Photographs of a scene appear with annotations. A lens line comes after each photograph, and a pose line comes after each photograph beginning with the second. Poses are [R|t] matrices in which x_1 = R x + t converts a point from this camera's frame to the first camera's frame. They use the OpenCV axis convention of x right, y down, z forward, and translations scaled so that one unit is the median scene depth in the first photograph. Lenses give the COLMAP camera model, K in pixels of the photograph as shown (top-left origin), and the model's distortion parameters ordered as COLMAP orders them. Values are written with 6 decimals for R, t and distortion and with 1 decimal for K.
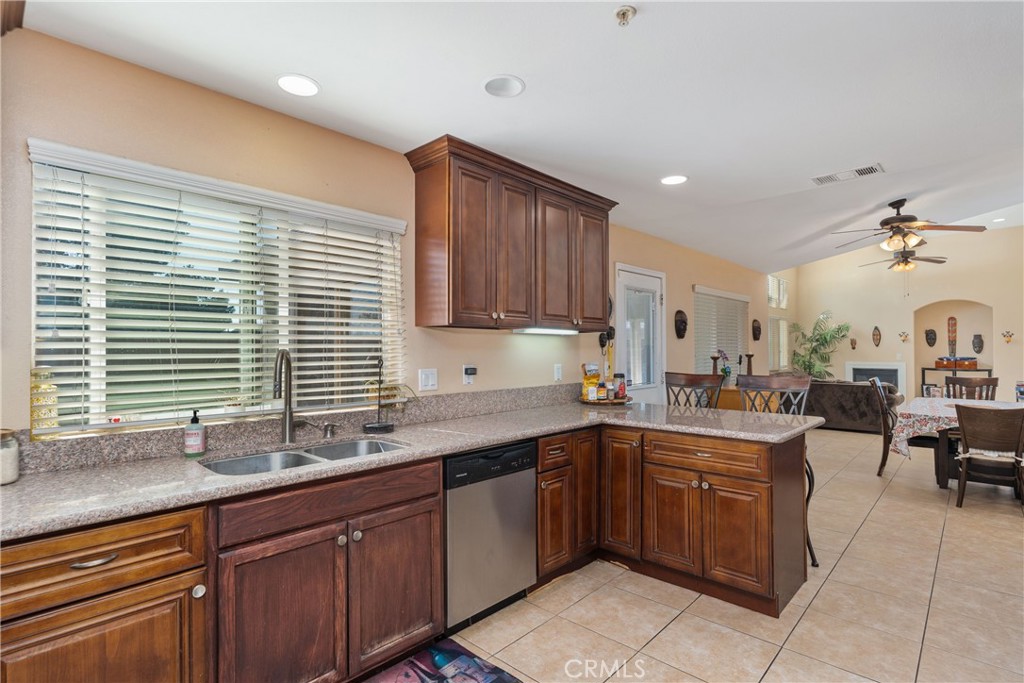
lens RADIAL K [[484.6, 0, 519.7], [0, 484.6, 345.4], [0, 0, 1]] dist [-0.005597, -0.000148]
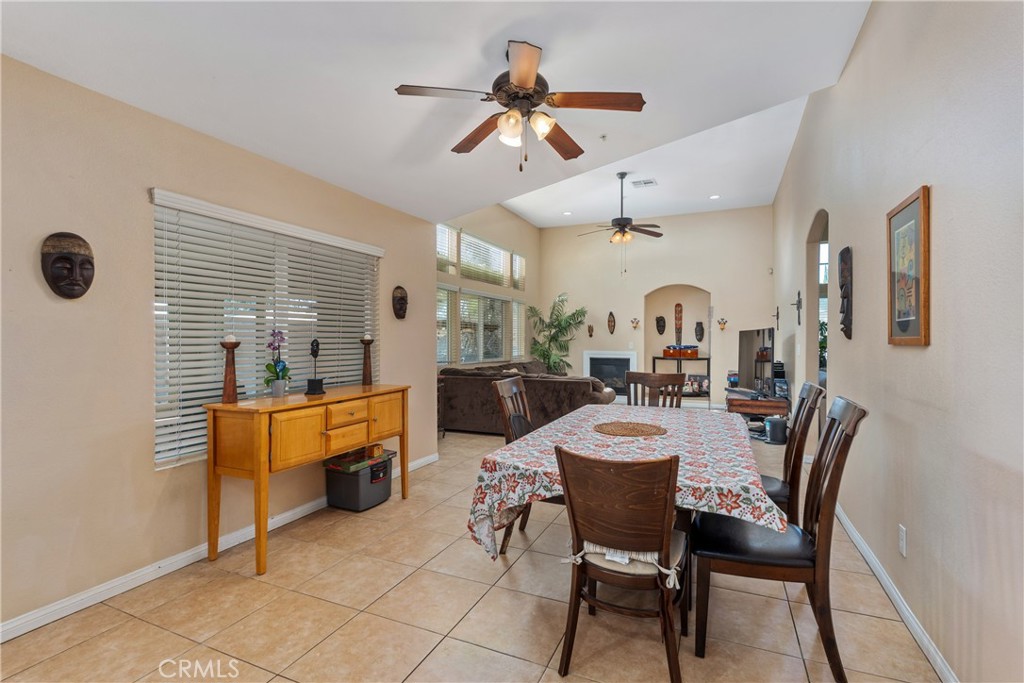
lens RADIAL K [[484.6, 0, 504.4], [0, 484.6, 340.7], [0, 0, 1]] dist [-0.005597, -0.000148]
pose [[0.942399, 0.003593, 0.334471, 0.253333], [-0.007476, 0.999919, 0.010325, 0.007299], [-0.334407, -0.012230, 0.942349, 0.213698]]
